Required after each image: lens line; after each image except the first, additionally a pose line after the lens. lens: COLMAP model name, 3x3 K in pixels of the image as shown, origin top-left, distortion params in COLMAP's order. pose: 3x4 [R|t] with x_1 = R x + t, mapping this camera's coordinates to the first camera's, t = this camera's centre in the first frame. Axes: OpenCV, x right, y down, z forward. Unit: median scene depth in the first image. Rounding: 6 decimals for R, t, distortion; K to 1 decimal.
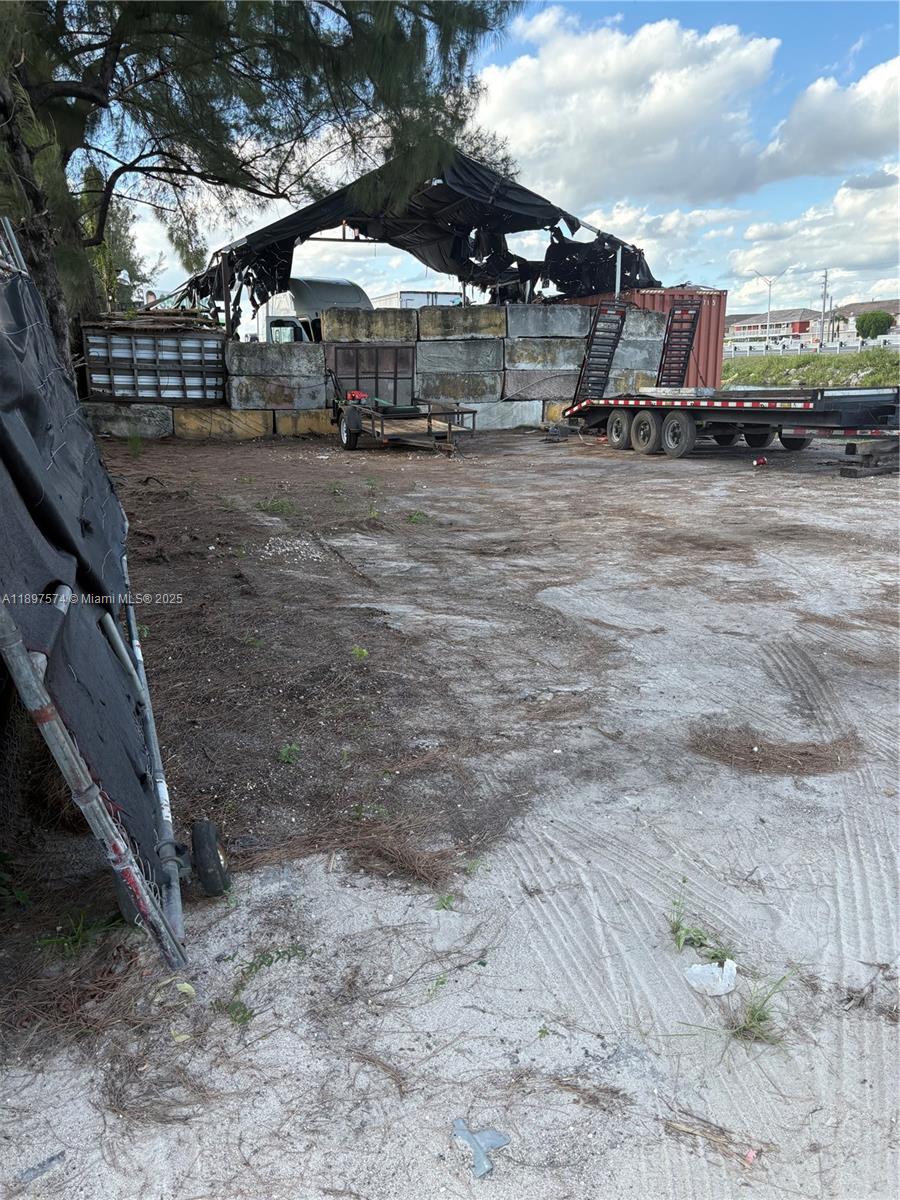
lens RADIAL K [[899.9, 0, 450.0], [0, 899.9, 600.0], [0, 0, 1]] dist [0.025652, -0.002143]
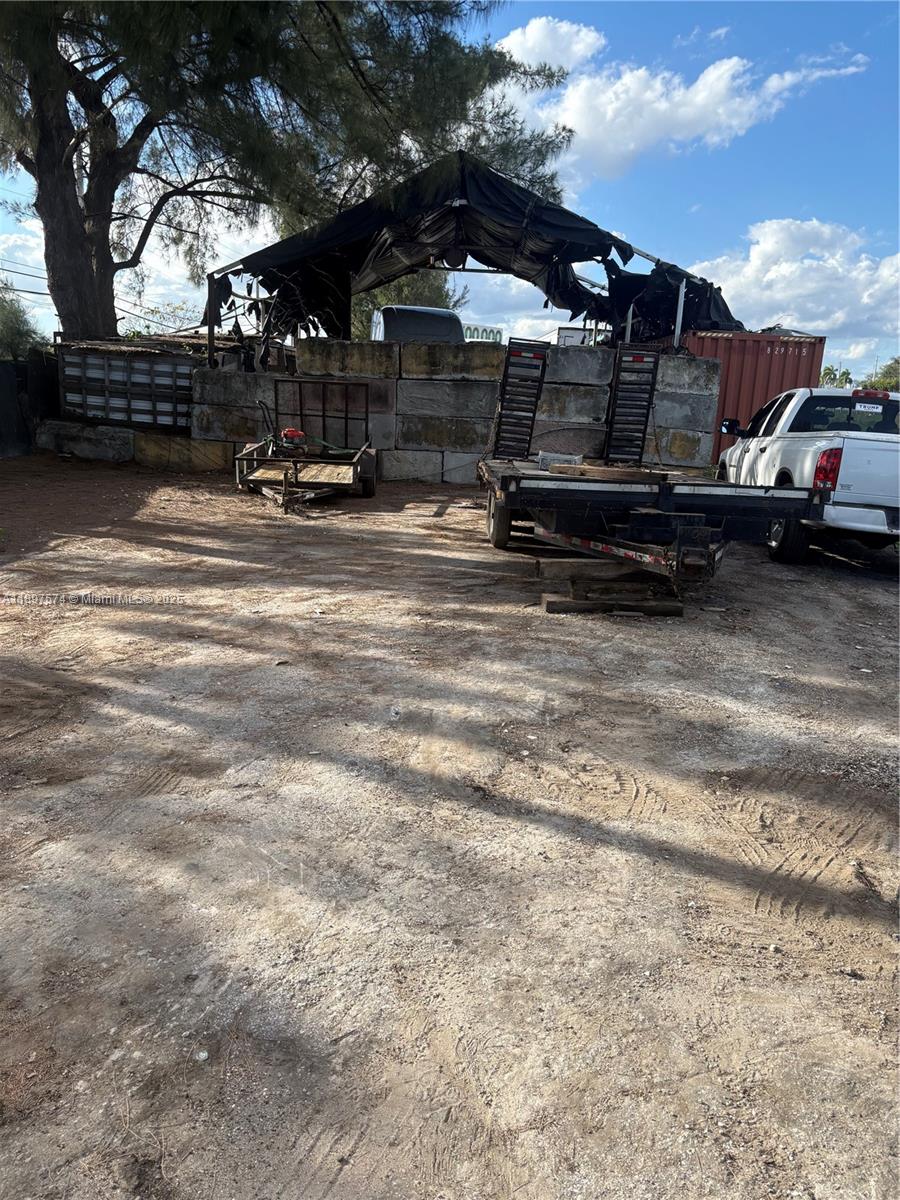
lens RADIAL K [[899.9, 0, 450.0], [0, 899.9, 600.0], [0, 0, 1]] dist [0.025652, -0.002143]
pose [[0.936812, 0.134392, -0.322989, 0.323621], [-0.146019, 0.989210, -0.011919, -0.068303], [0.317902, 0.058329, 0.946328, 0.189738]]
